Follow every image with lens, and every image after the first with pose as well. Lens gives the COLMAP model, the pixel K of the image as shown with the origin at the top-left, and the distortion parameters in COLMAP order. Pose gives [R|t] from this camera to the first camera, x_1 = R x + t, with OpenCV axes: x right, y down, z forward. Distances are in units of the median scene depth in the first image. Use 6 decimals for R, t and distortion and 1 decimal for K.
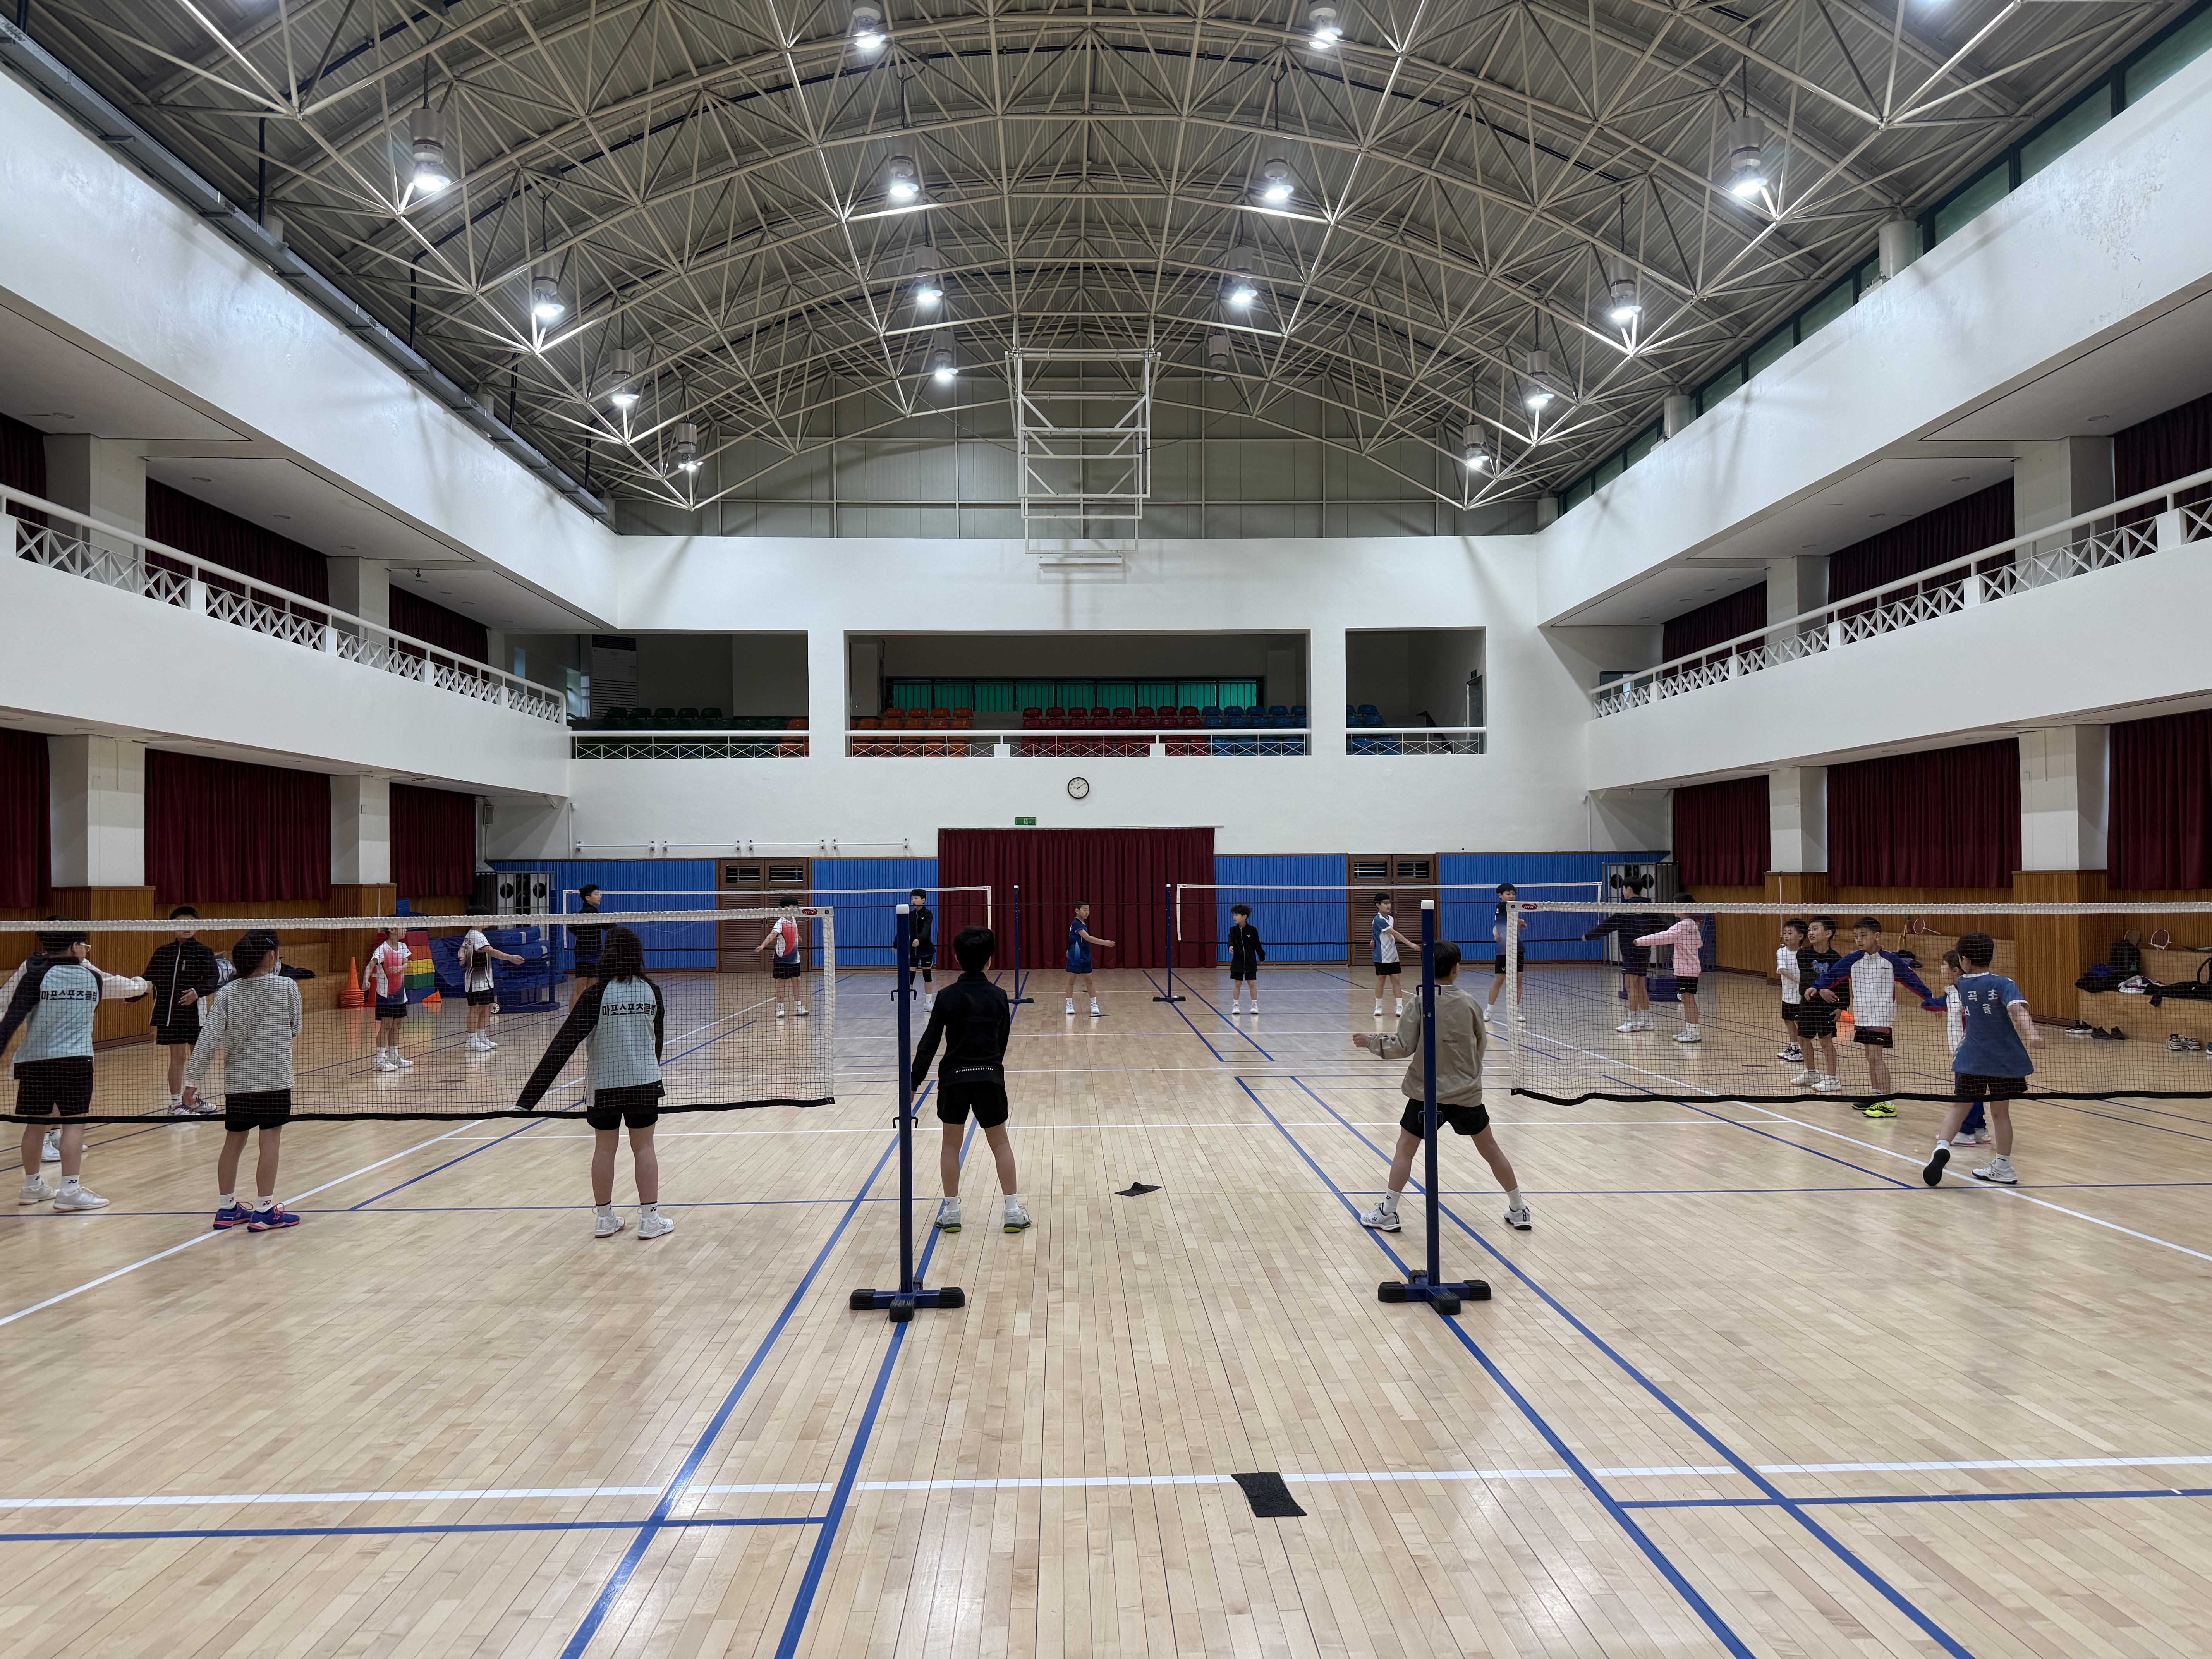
lens RADIAL K [[1527.1, 0, 1122.7], [0, 1527.1, 845.0], [0, 0, 1]] dist [0.136580, -0.187839]
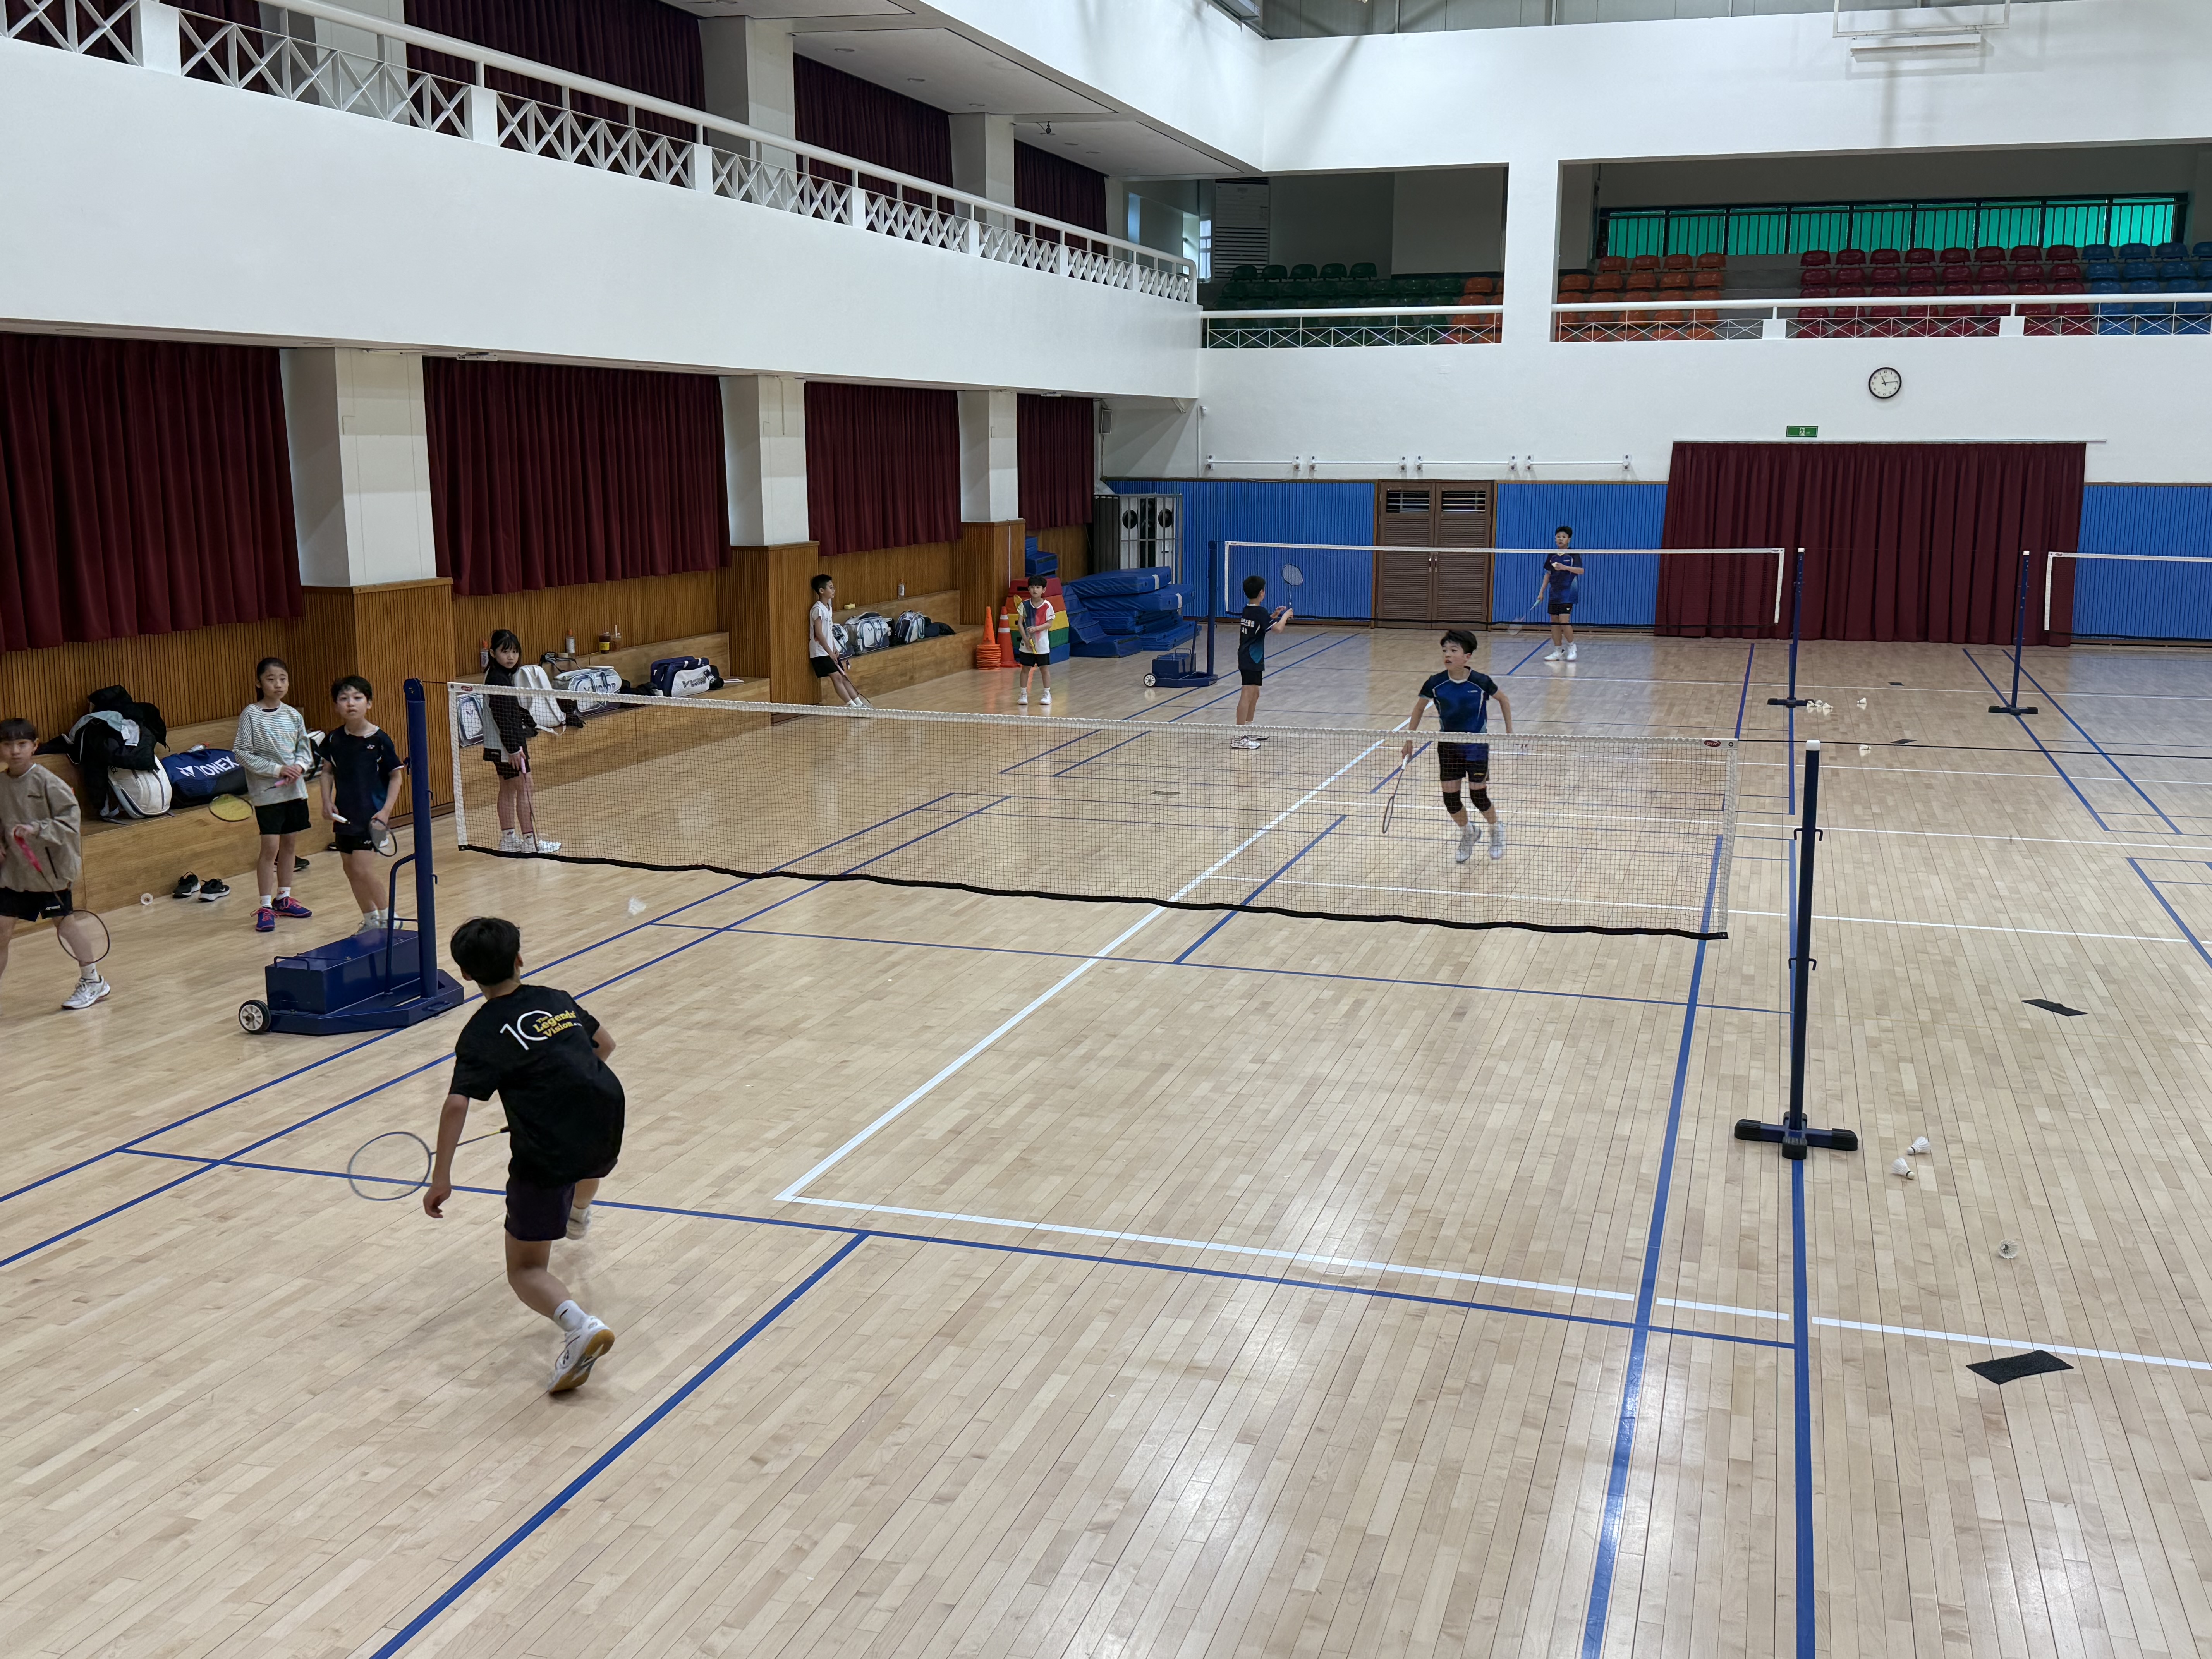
lens RADIAL K [[2153.3, 0, 1124.6], [0, 2153.3, 850.4], [0, 0, 1]] dist [0.150194, -0.286067]
pose [[0.946027, 0.072710, -0.315827, -0.025998], [-0.004695, 0.977480, 0.210974, -0.038565], [0.324055, -0.198104, 0.925064, -0.085520]]
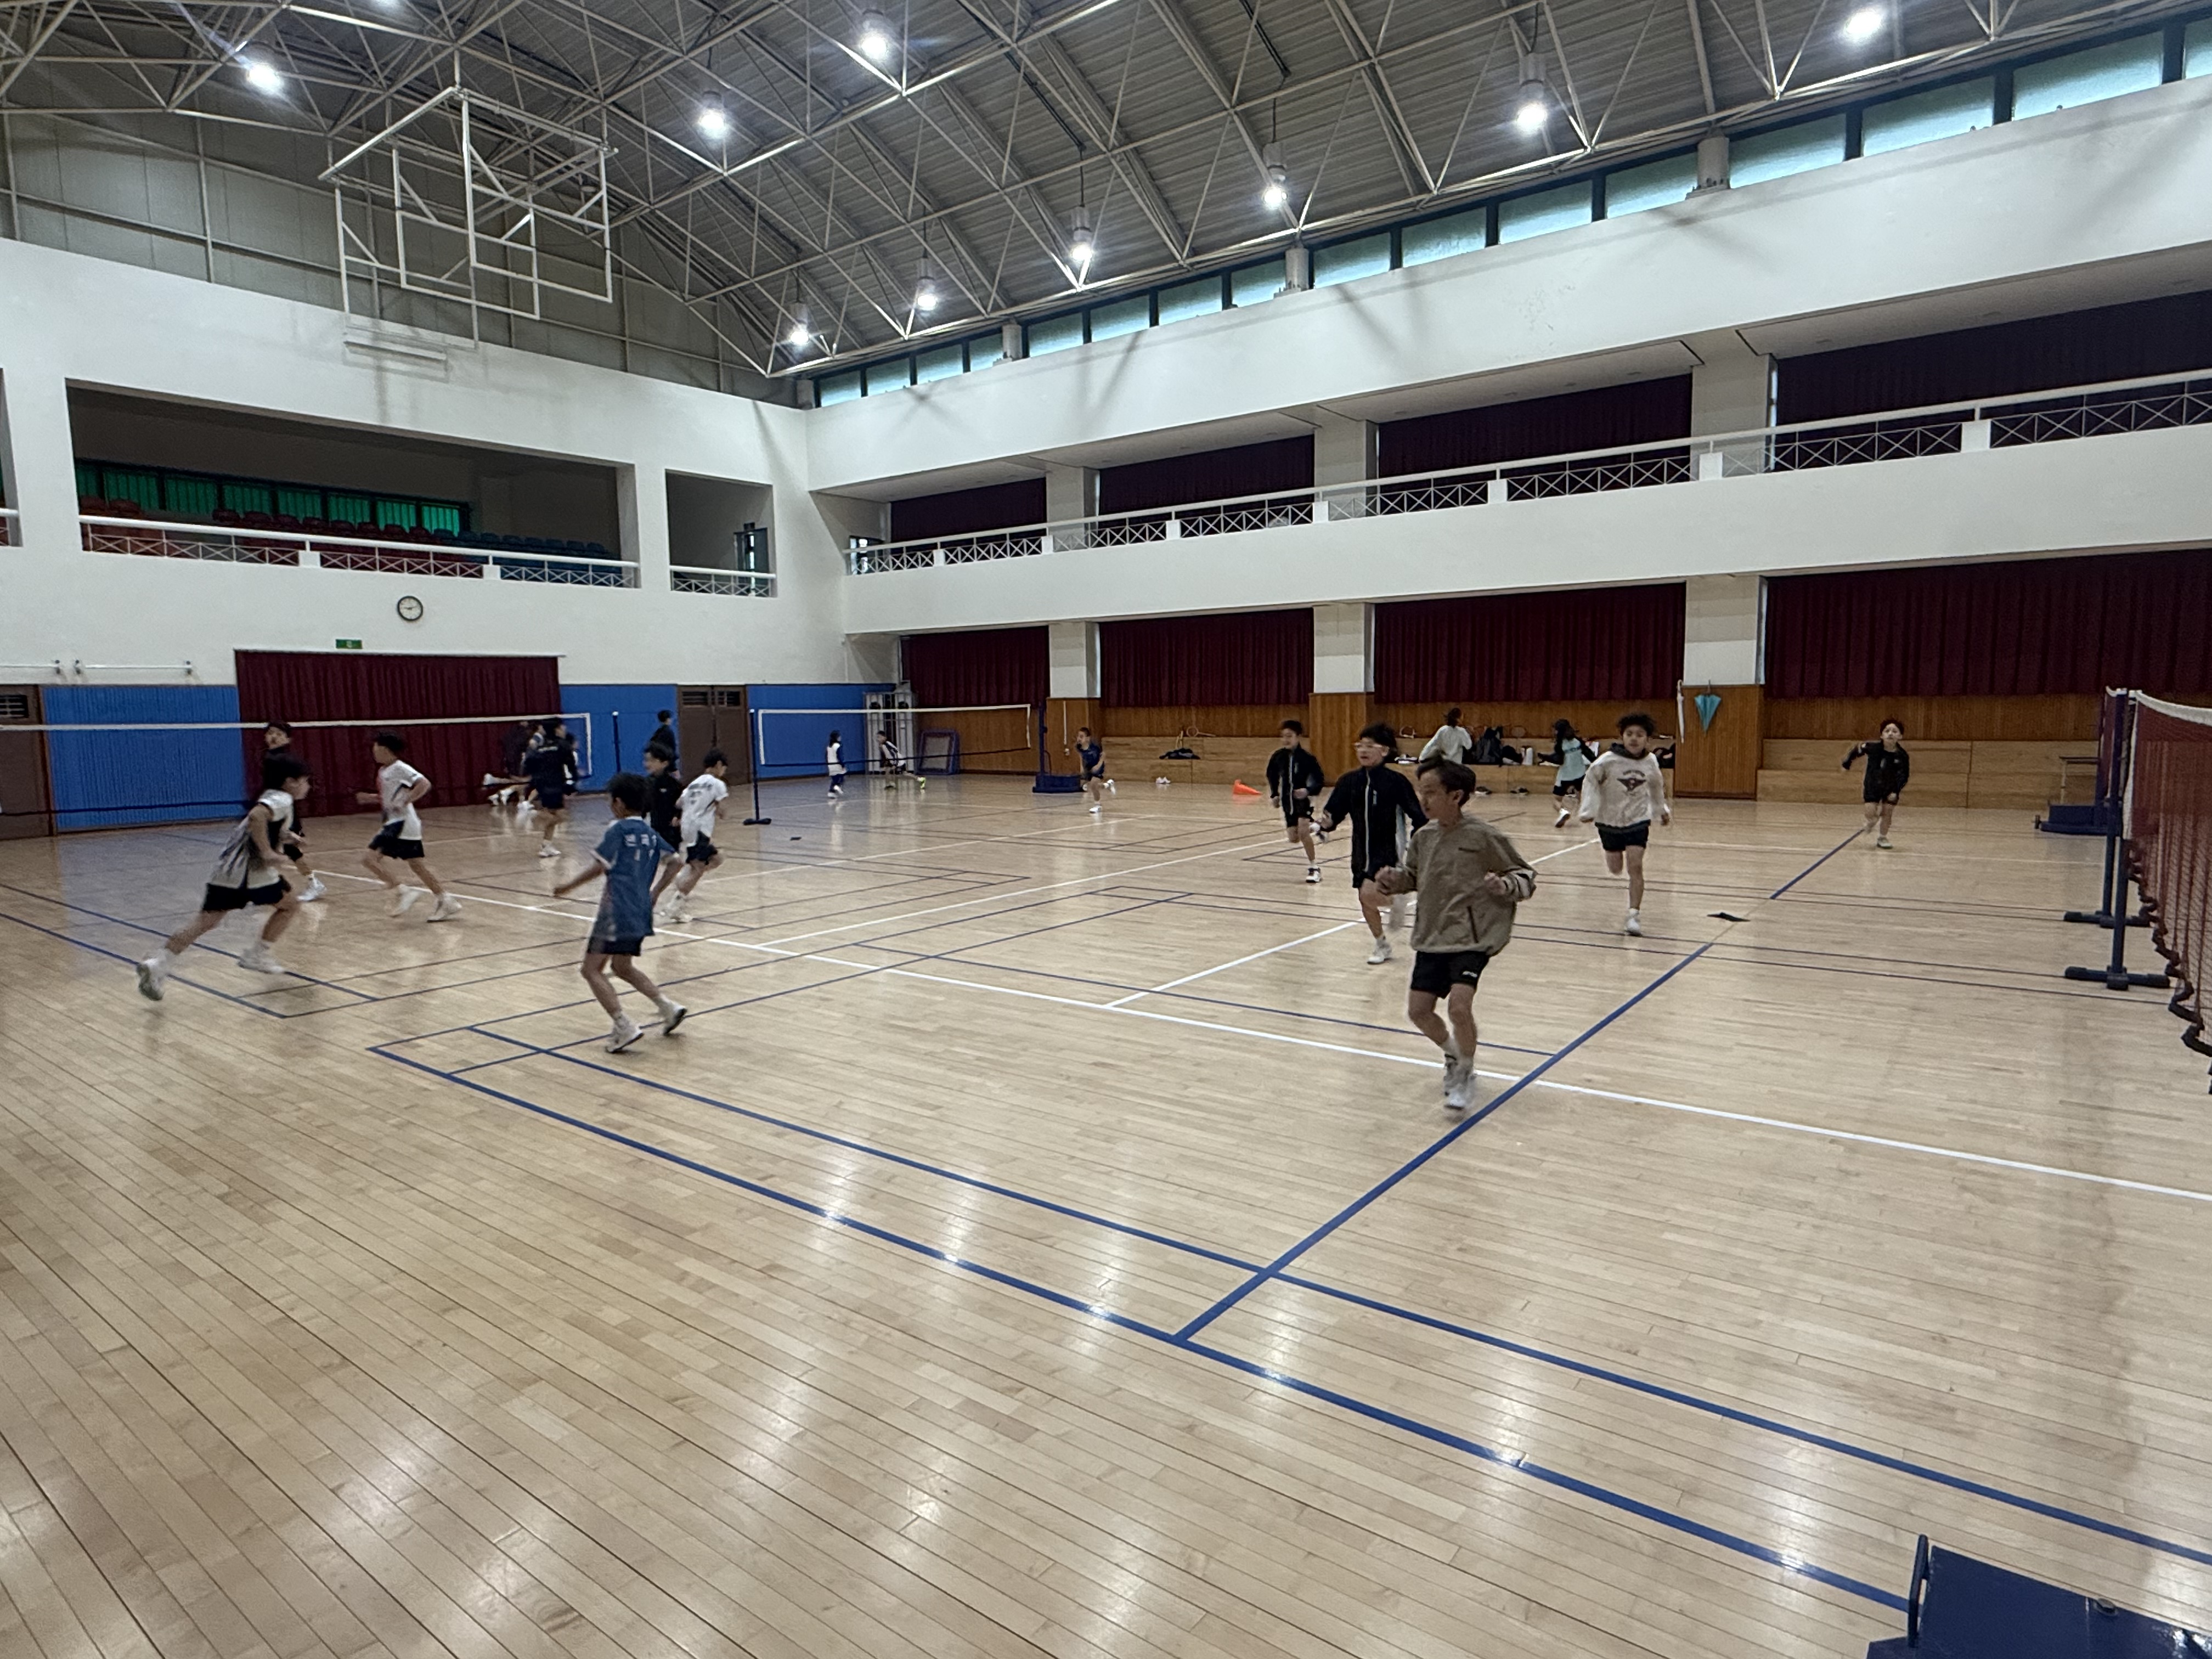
lens RADIAL K [[1237.6, 0, 1097.3], [0, 1237.6, 830.6], [0, 0, 1]] dist [0.000034, -0.000475]
pose [[0.641840, -0.082773, 0.762358, -0.341805], [-0.003921, 0.993790, 0.111202, 0.010043], [-0.766829, -0.074363, 0.637530, 0.222150]]
